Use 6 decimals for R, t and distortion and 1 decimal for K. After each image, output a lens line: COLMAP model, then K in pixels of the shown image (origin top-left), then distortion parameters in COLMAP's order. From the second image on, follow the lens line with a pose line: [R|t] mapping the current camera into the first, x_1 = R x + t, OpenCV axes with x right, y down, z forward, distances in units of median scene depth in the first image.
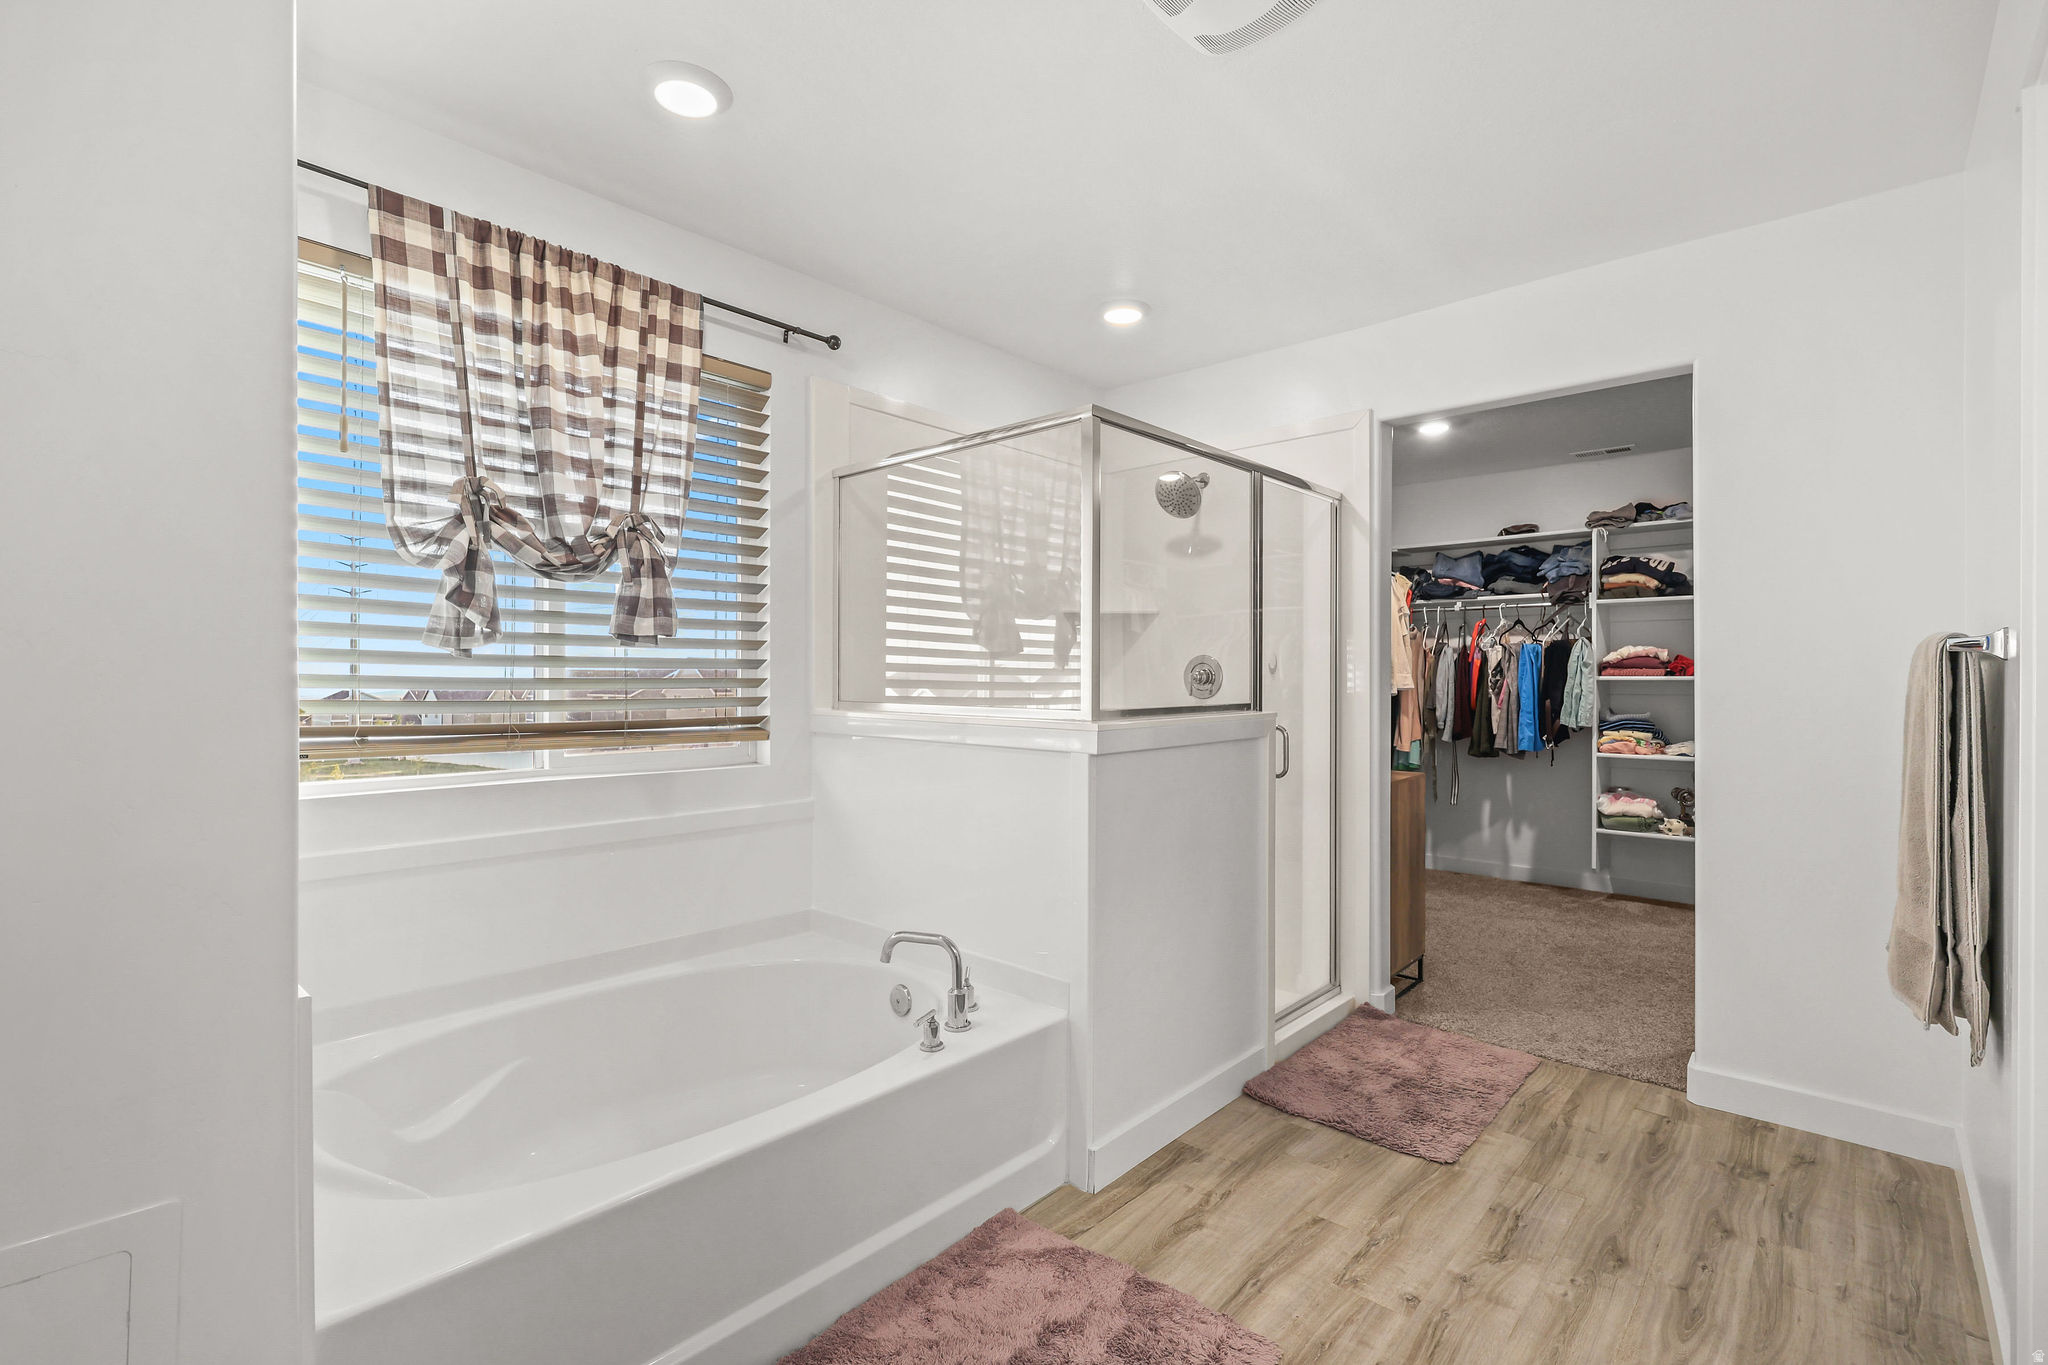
lens RADIAL K [[931.2, 0, 1016.8], [0, 931.2, 680.1], [0, 0, 1]] dist [0.001637, 0.001232]
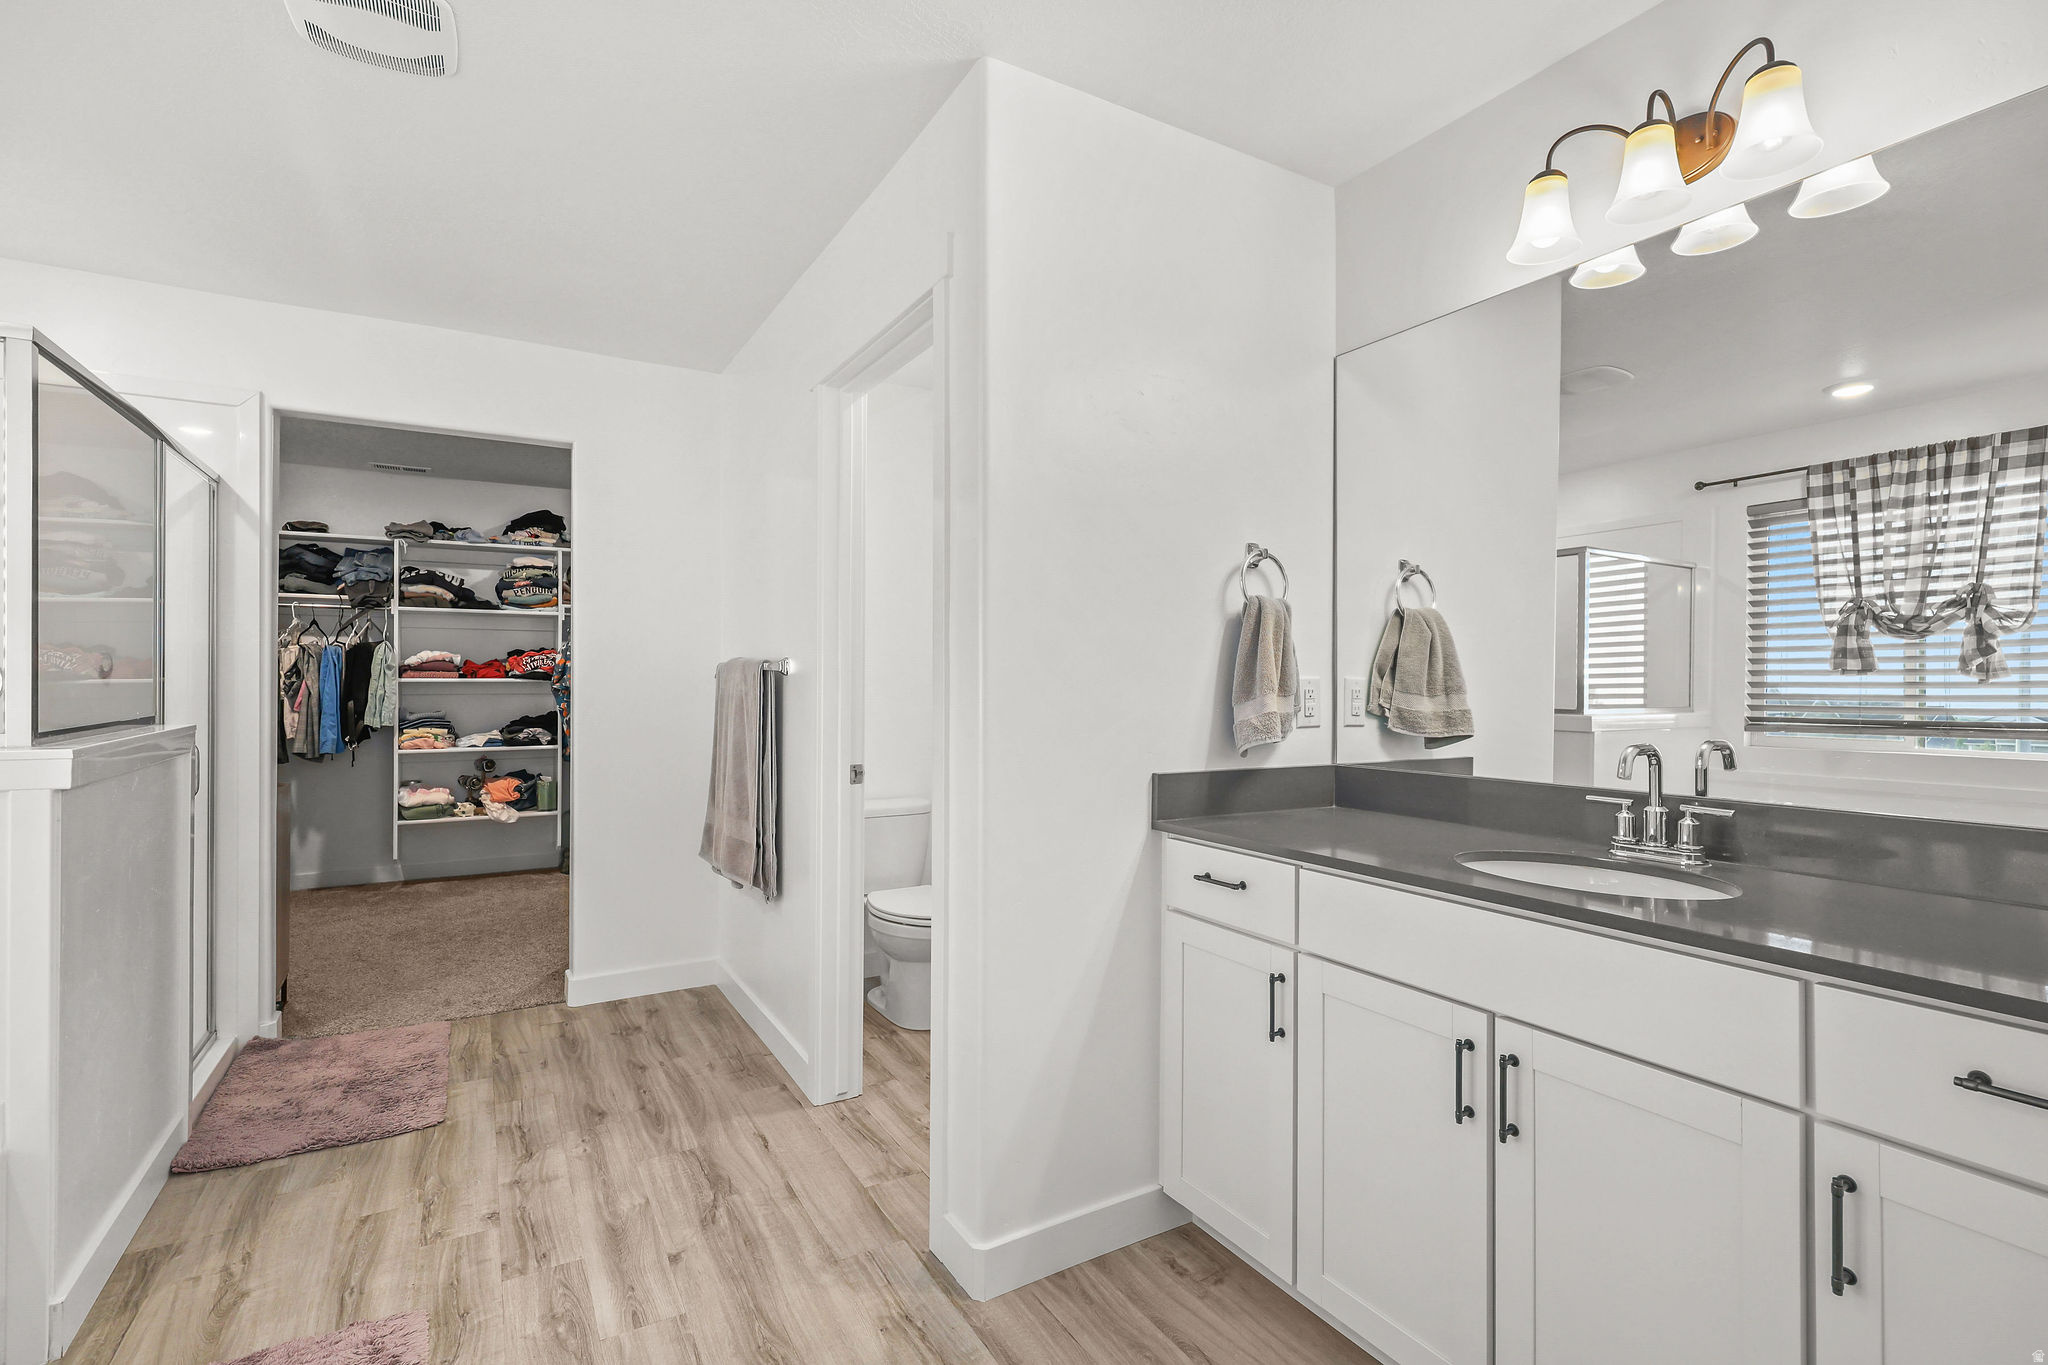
lens RADIAL K [[931.2, 0, 1014.3], [0, 931.2, 675.6], [0, 0, 1]] dist [0.001637, 0.001232]
pose [[0.304423, 0.002012, 0.952535, -0.184315], [-0.000831, 0.999998, -0.001847, -0.005913], [-0.952537, -0.000229, 0.304424, 0.005167]]
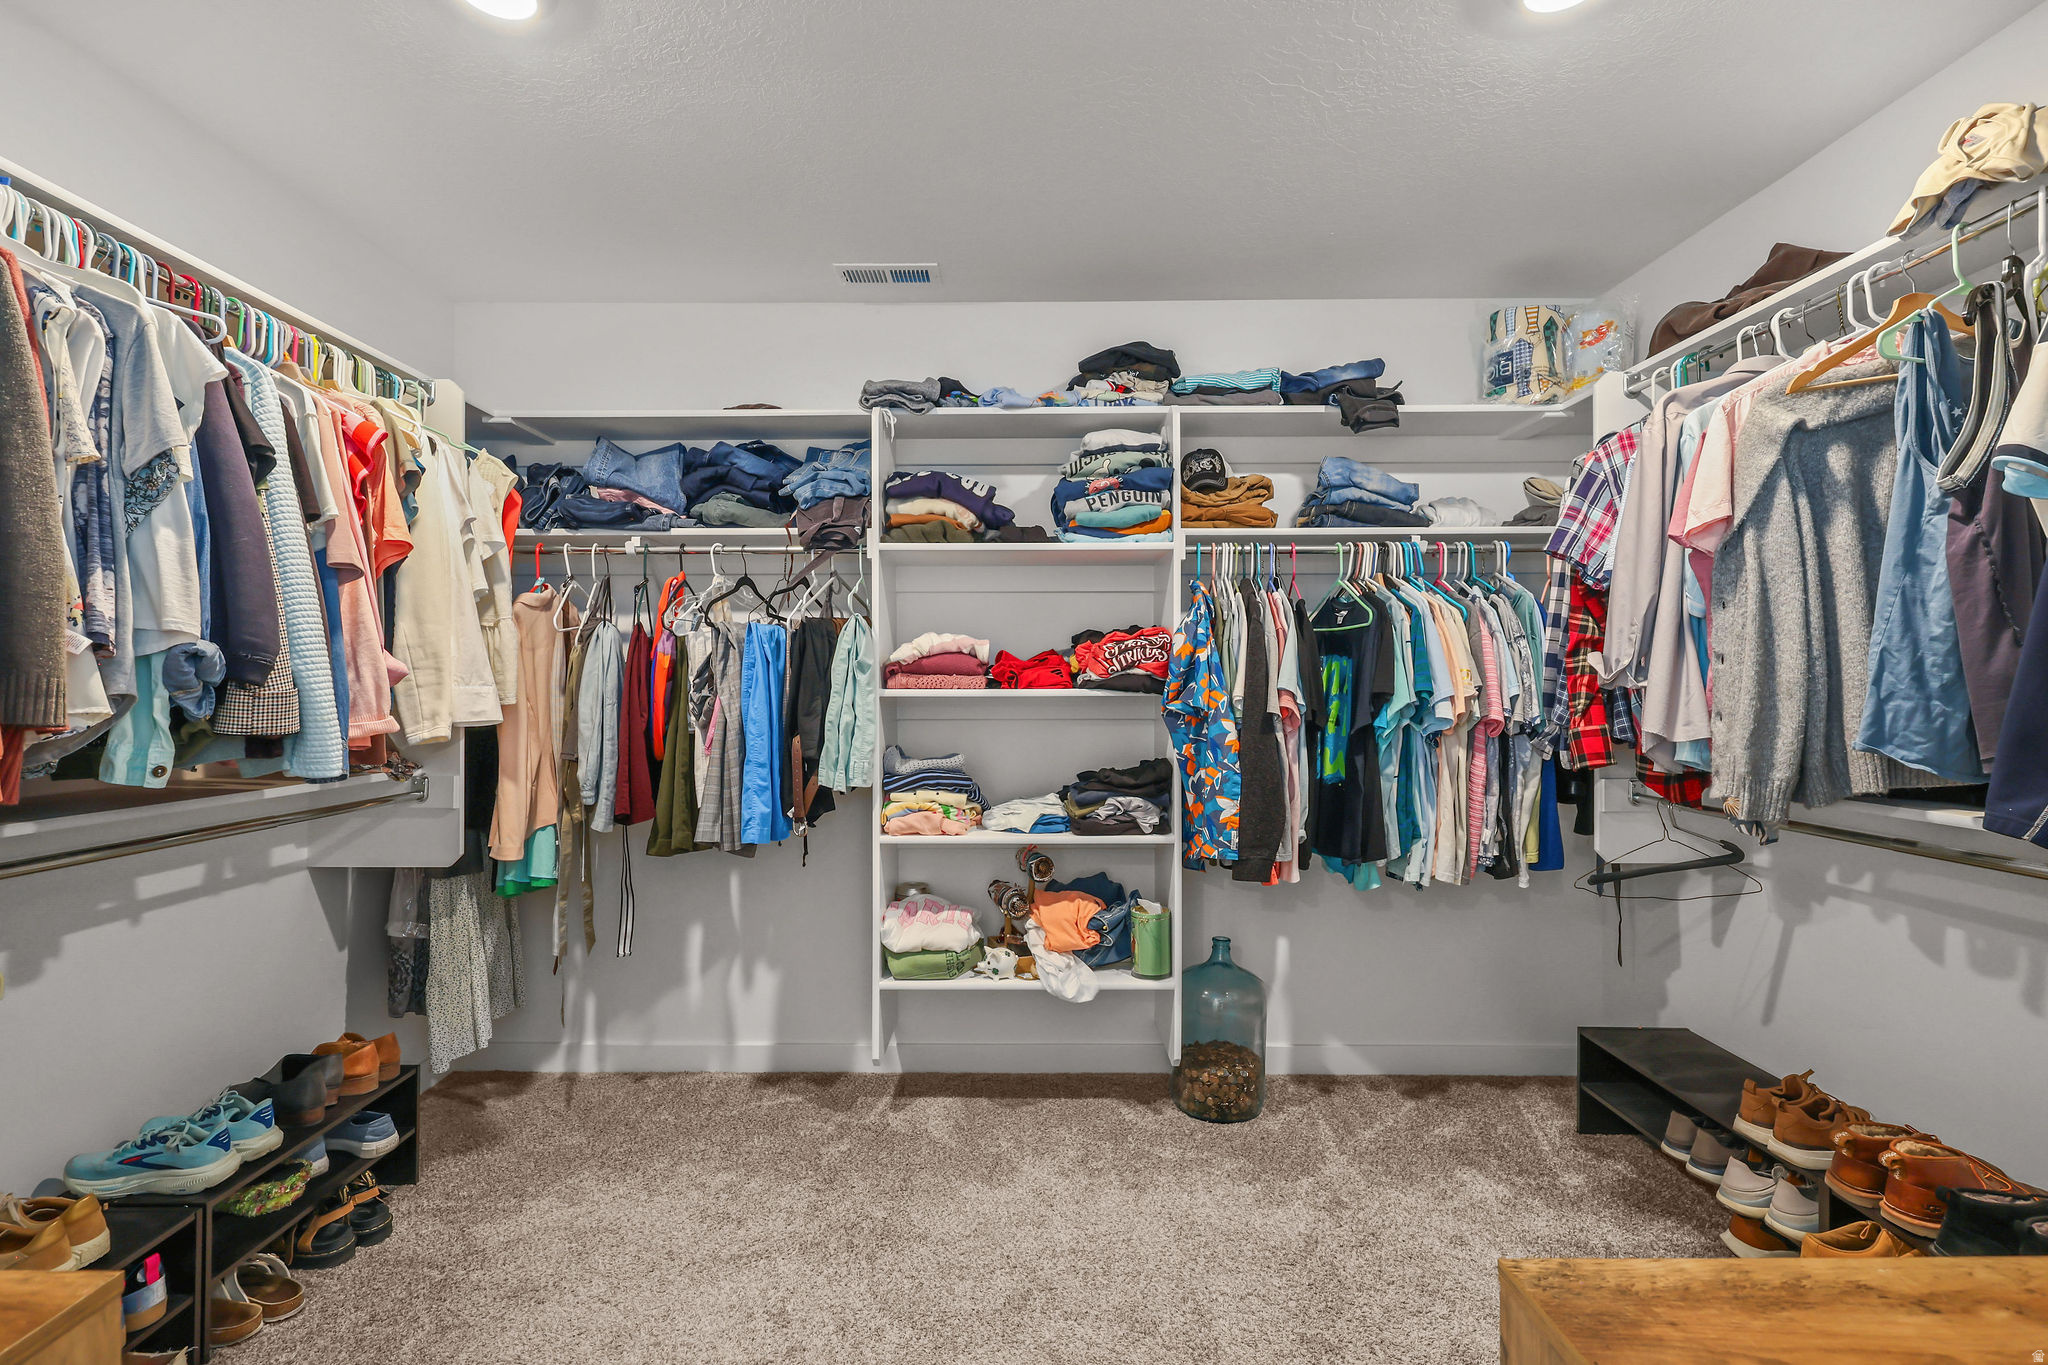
lens RADIAL K [[931.2, 0, 1014.3], [0, 931.2, 679.4], [0, 0, 1]] dist [0.001637, 0.001232]
pose [[0.746392, 0.000523, 0.665506, 0.342440], [0.002576, 0.999990, -0.003675, -0.007805], [-0.665502, 0.004457, 0.746383, 0.579523]]
